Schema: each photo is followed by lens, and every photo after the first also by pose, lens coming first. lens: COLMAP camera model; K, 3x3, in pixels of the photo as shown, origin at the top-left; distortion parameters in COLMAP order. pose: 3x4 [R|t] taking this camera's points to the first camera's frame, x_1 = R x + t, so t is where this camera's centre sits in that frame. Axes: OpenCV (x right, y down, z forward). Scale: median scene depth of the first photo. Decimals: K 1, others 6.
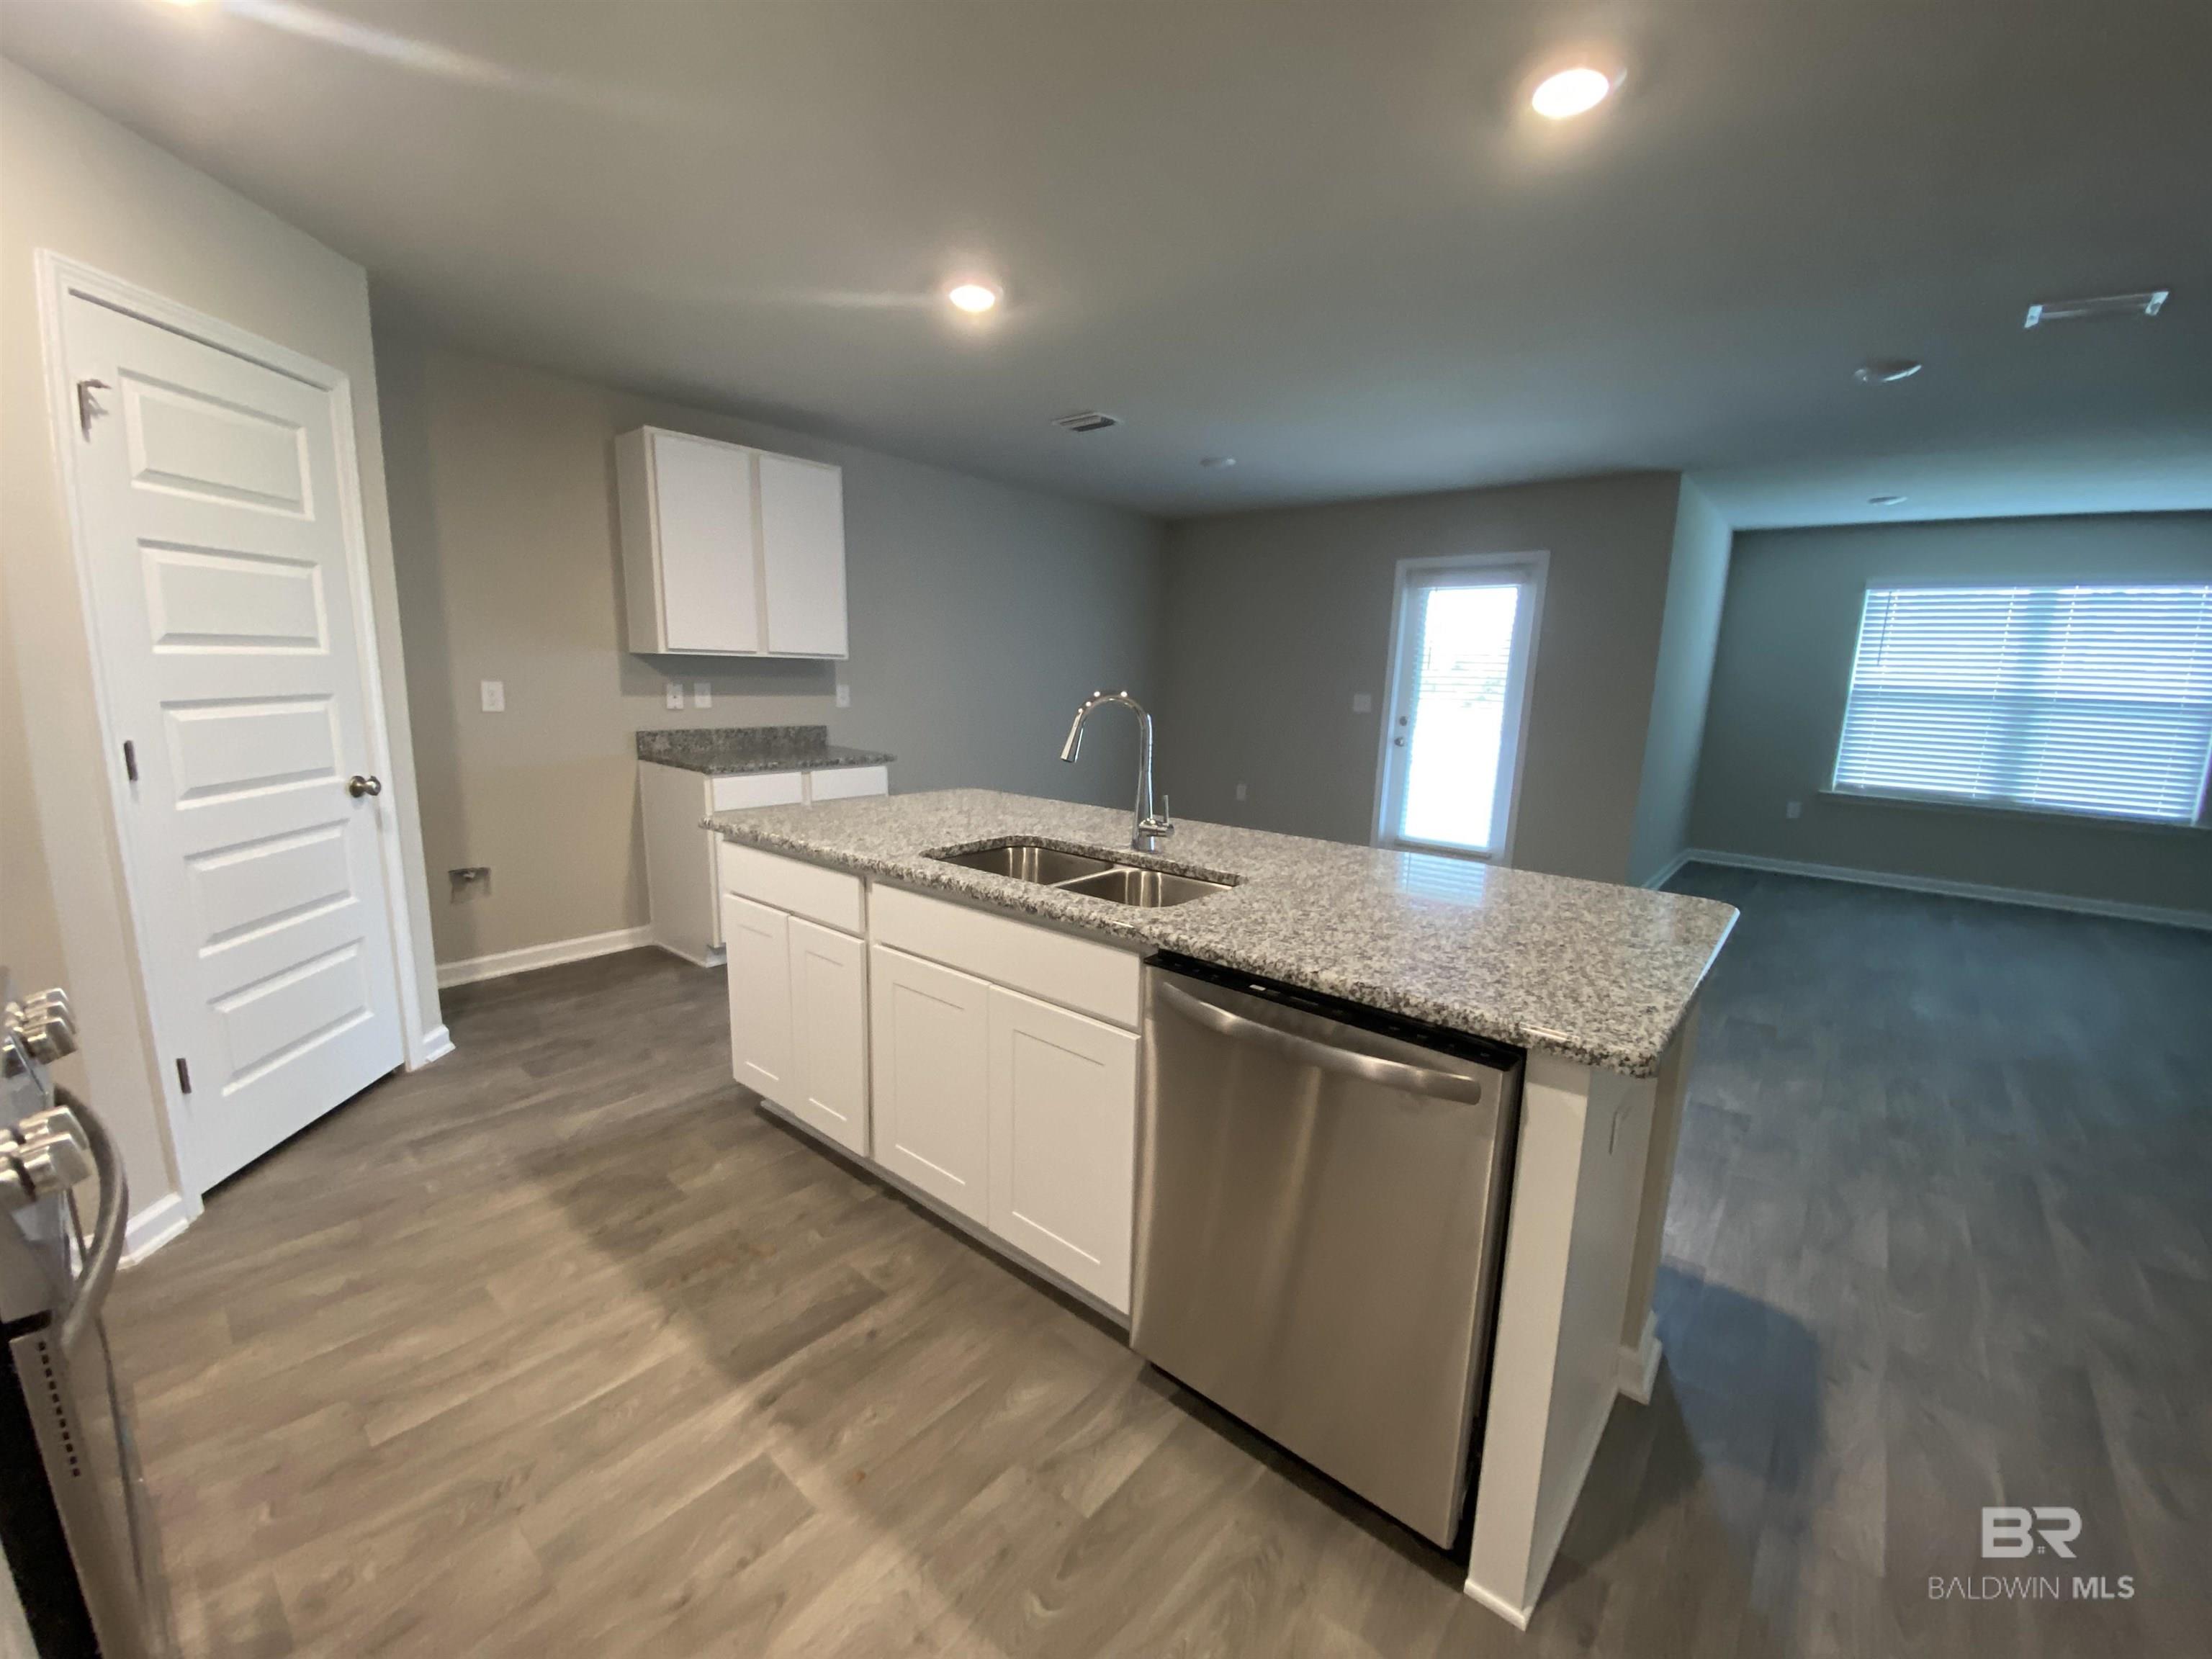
lens RADIAL K [[898.5, 0, 1101.9], [0, 898.5, 837.3], [0, 0, 1]] dist [0.028480, -0.024610]
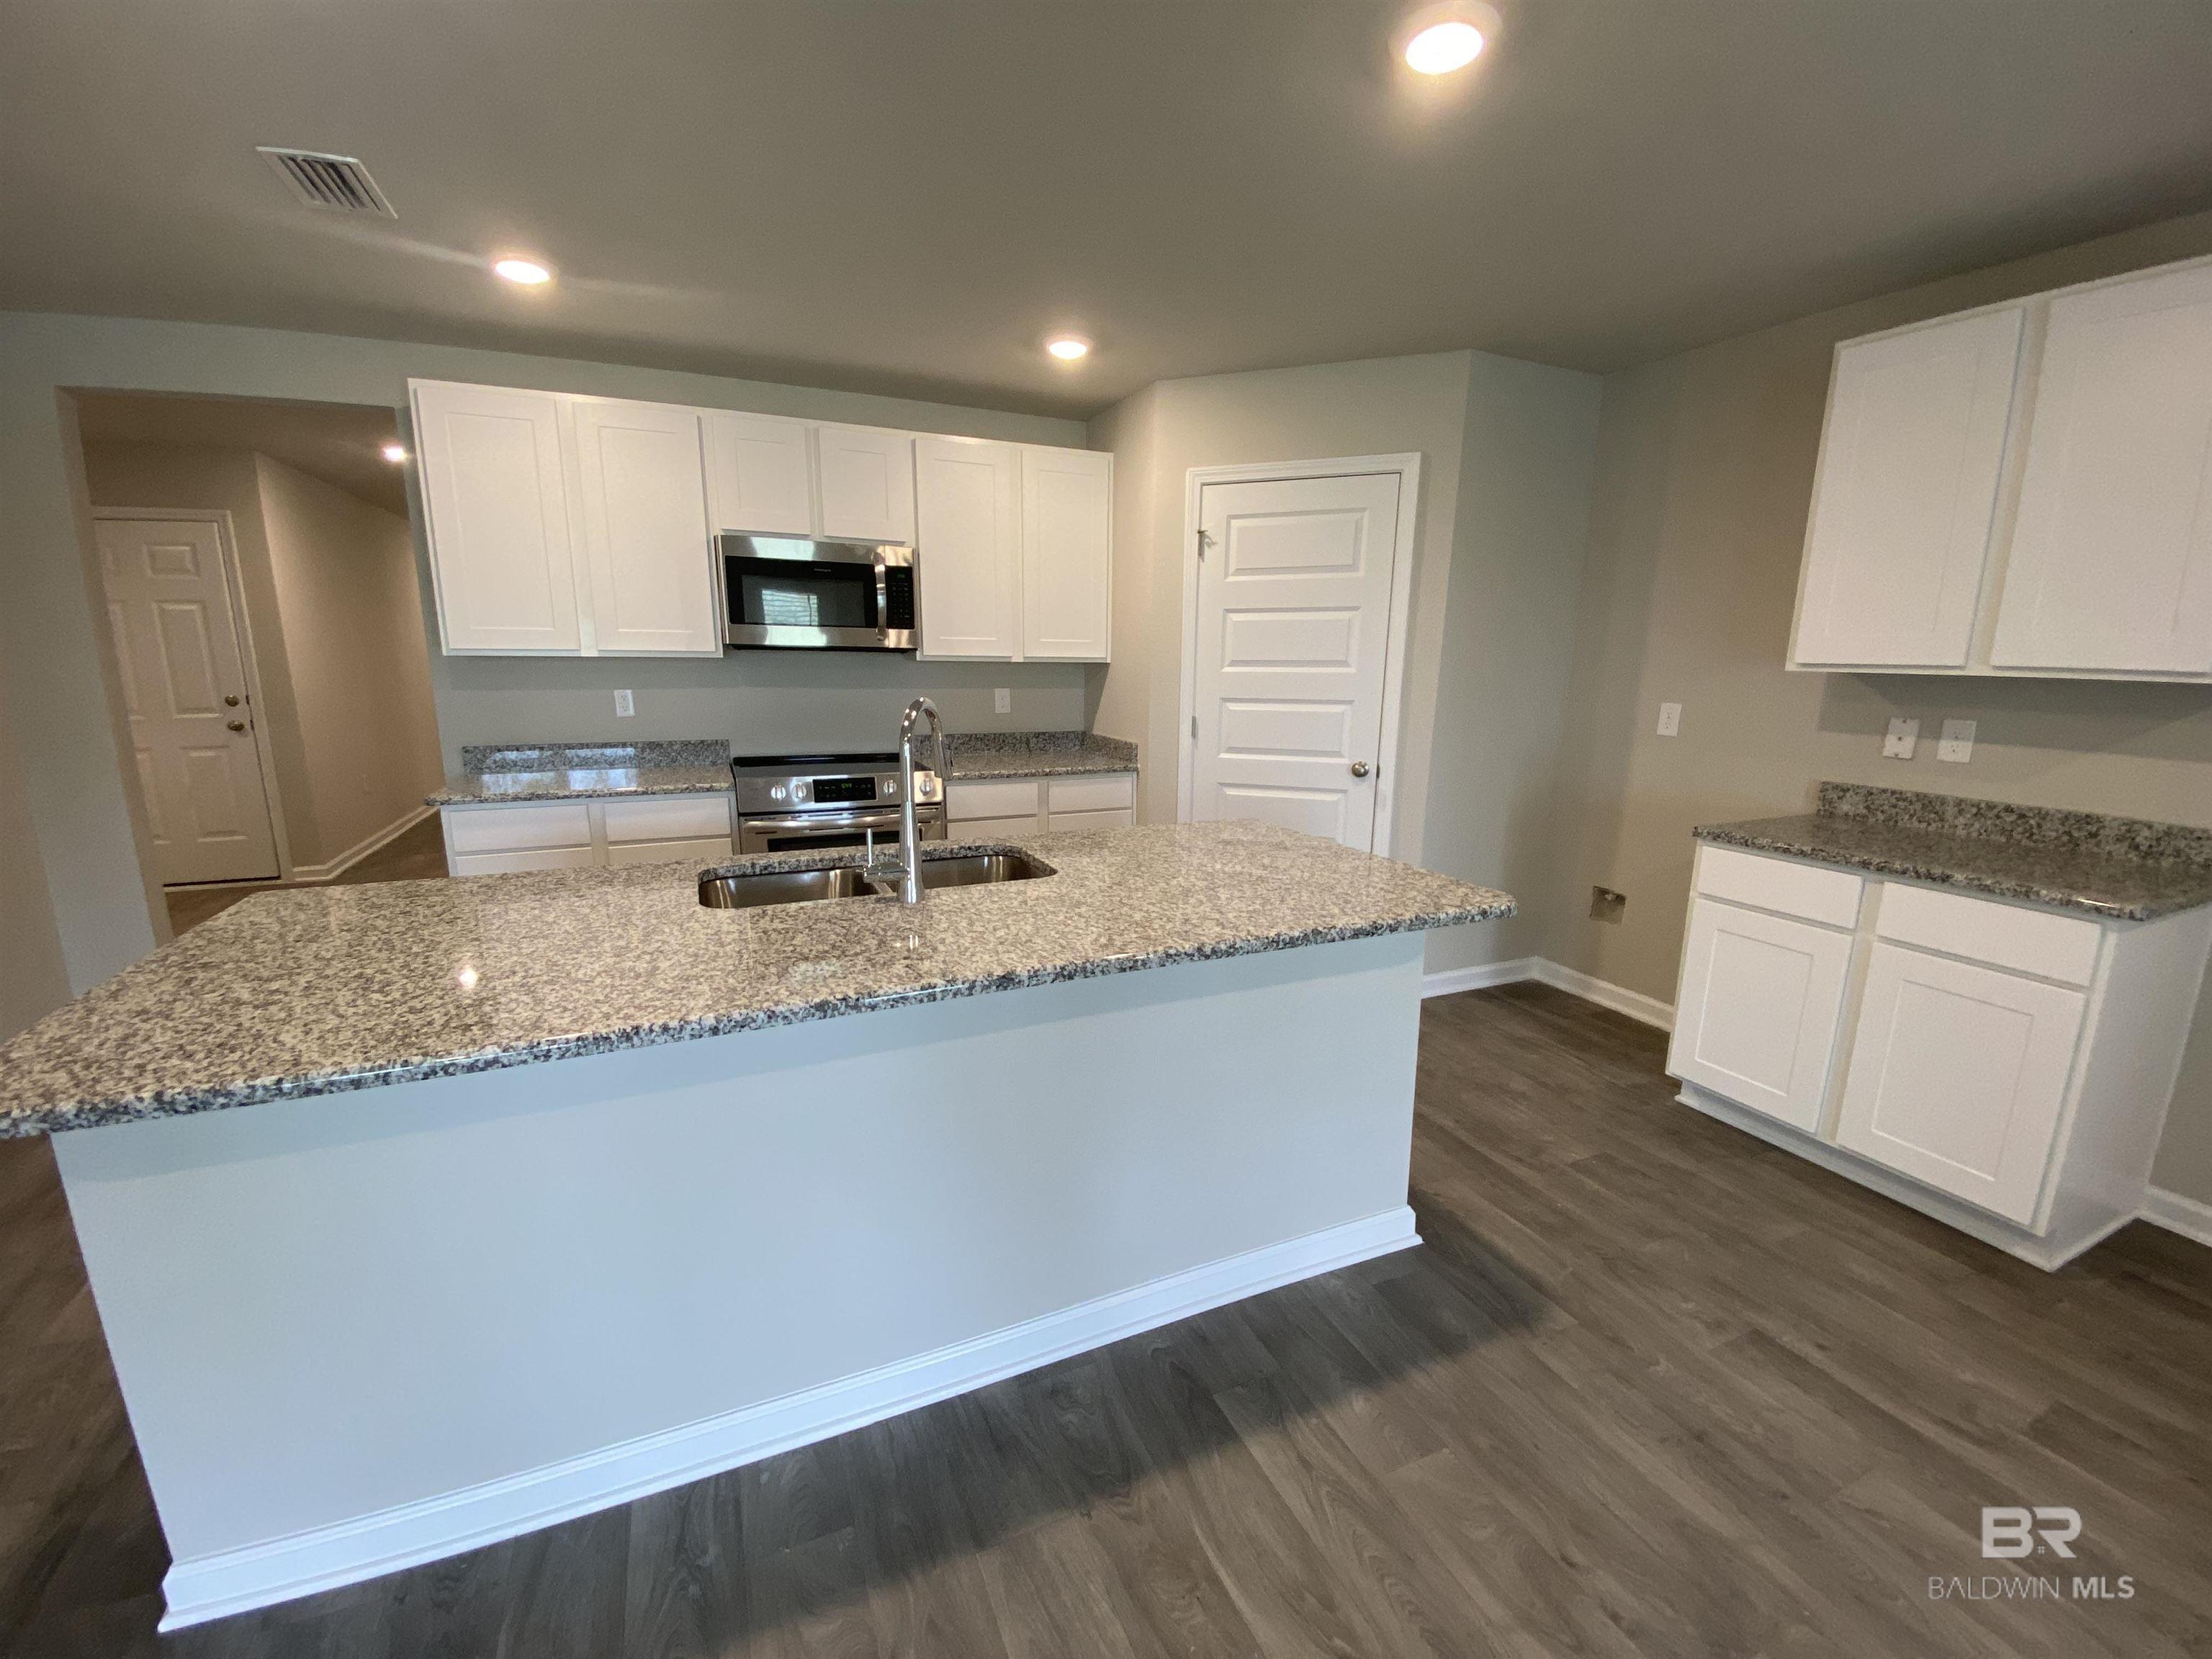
lens RADIAL K [[898.5, 0, 1101.9], [0, 898.5, 837.3], [0, 0, 1]] dist [0.028480, -0.024610]
pose [[-0.439068, 0.151690, -0.885556, 0.501328], [-0.184797, 0.949323, 0.254237, -0.207514], [0.879244, 0.275276, -0.388785, 1.085149]]
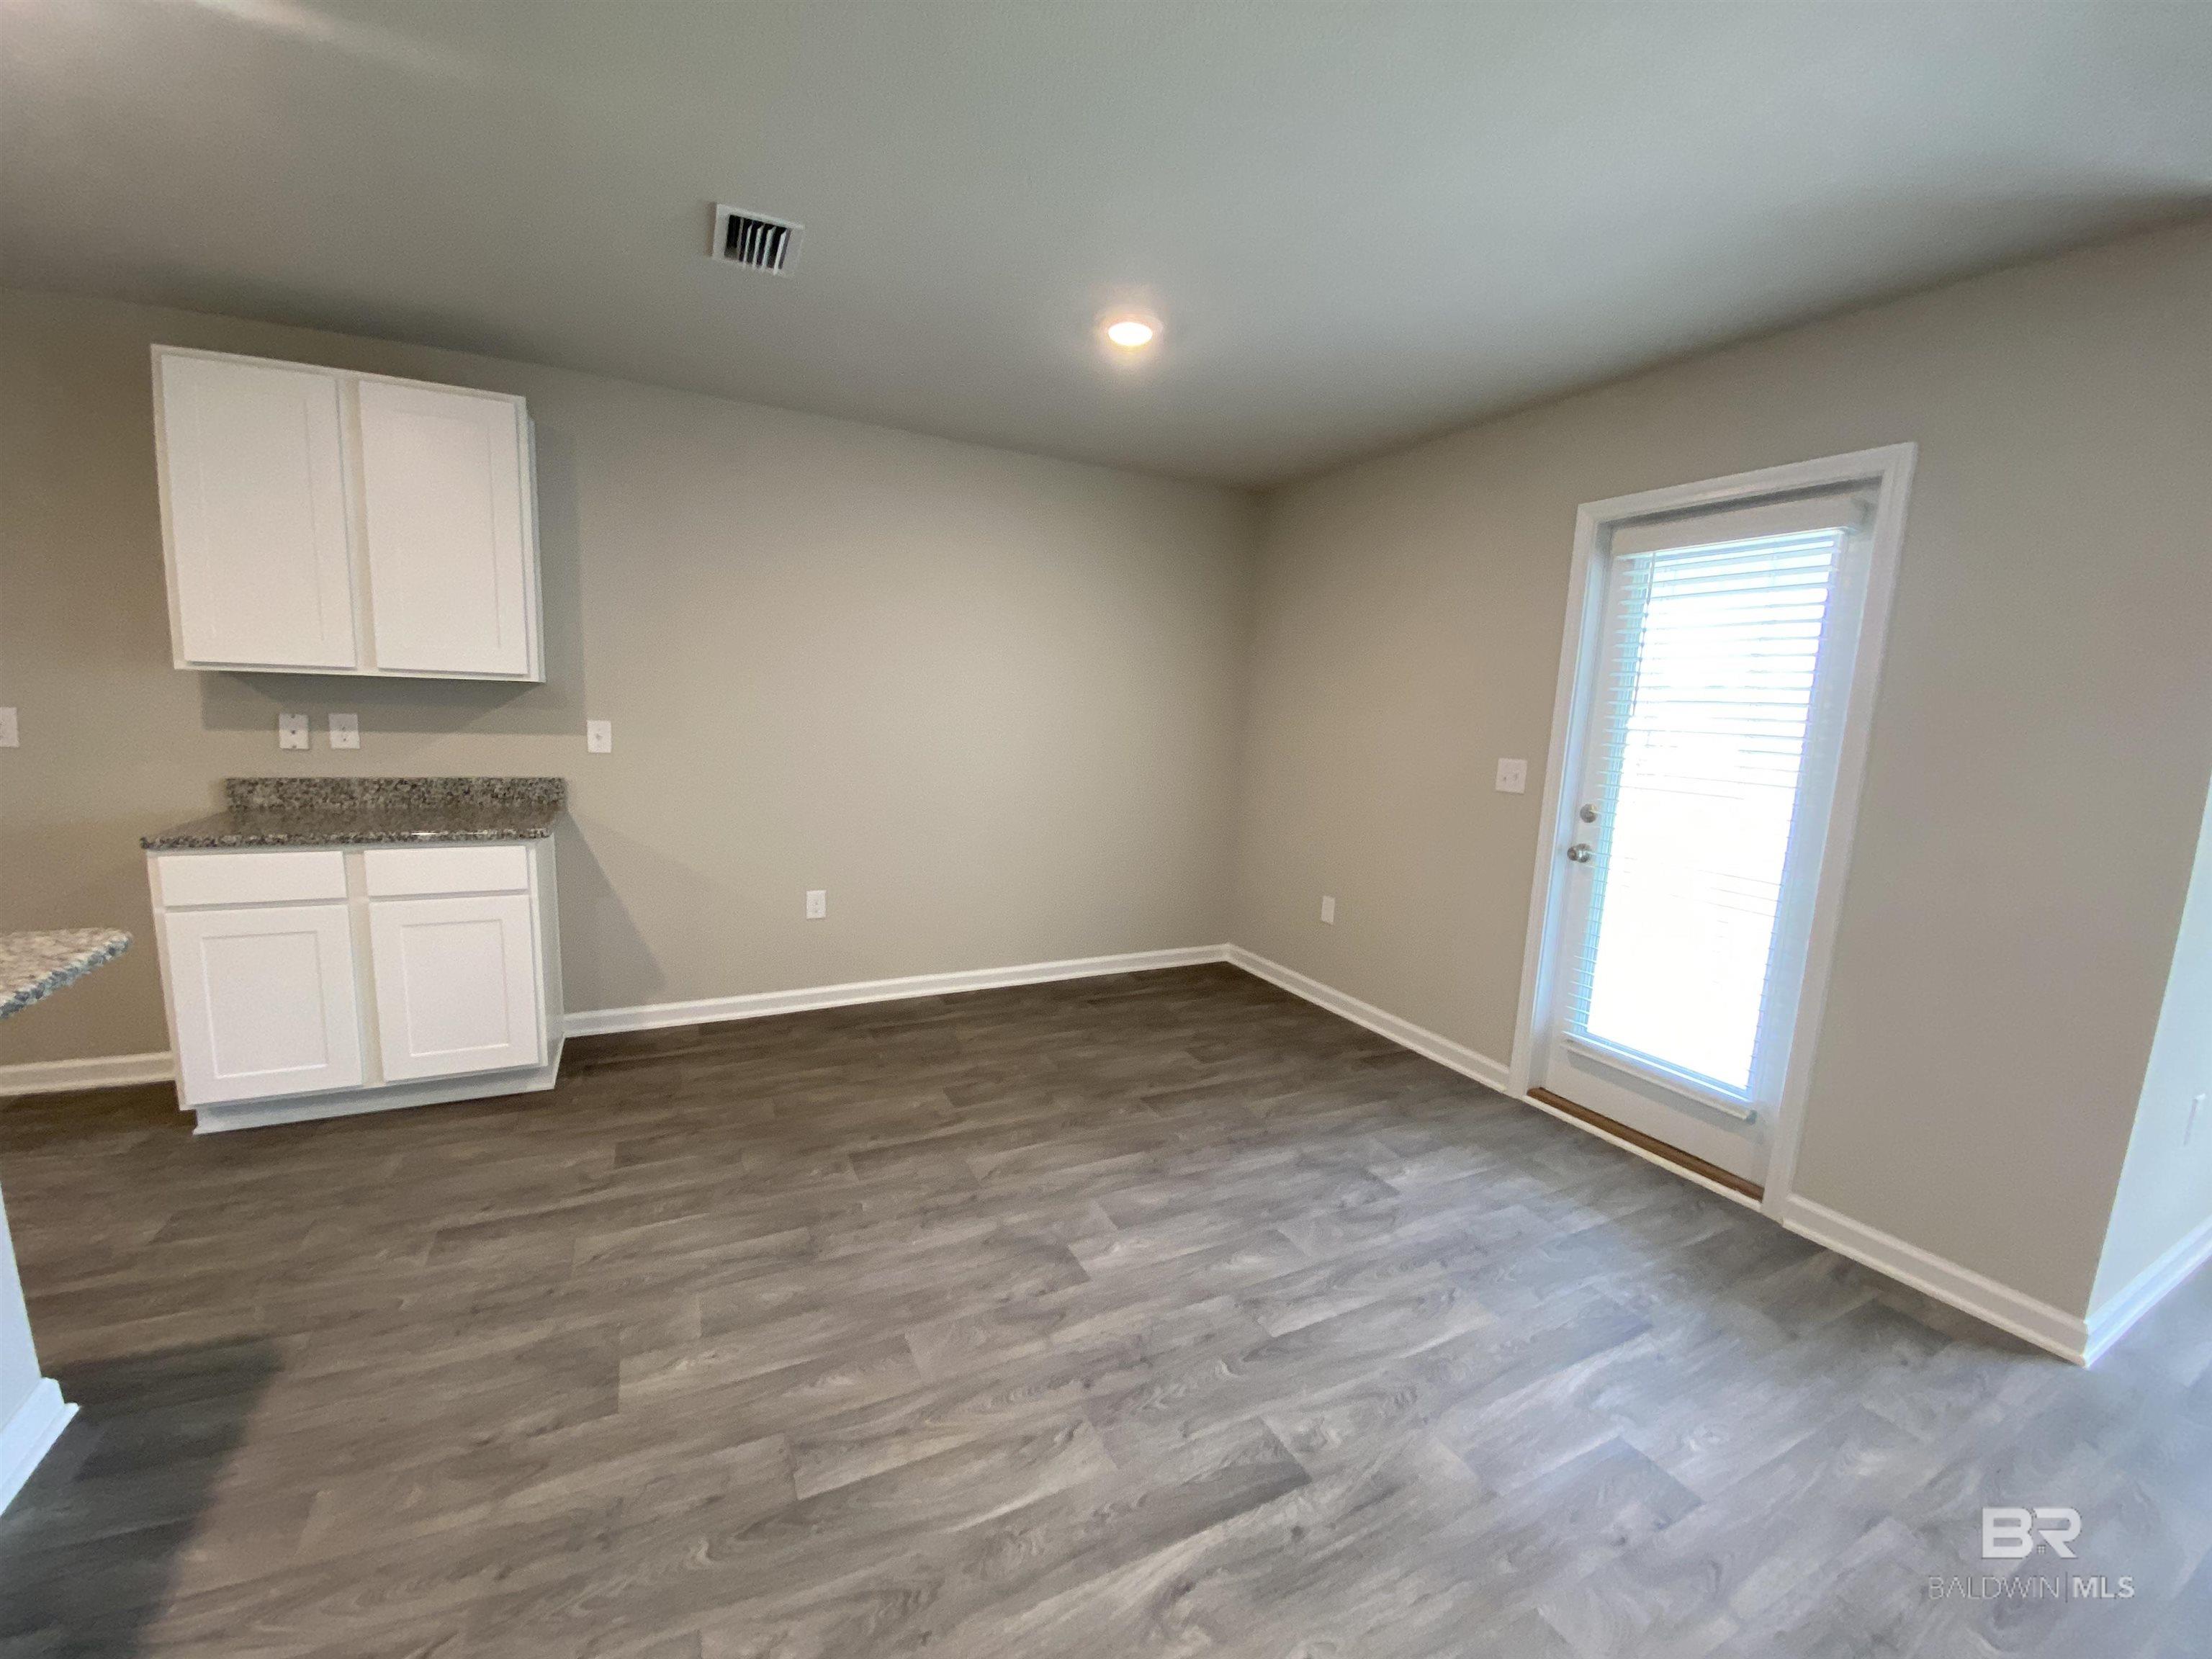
lens RADIAL K [[927.3, 0, 1104.1], [0, 927.3, 850.8], [0, 0, 1]] dist [-0.000036, -0.007144]
pose [[0.920549, 0.072105, -0.383914, 0.567533], [-0.088177, 0.995806, -0.024401, -0.141719], [0.380544, 0.056315, 0.923046, 0.811597]]
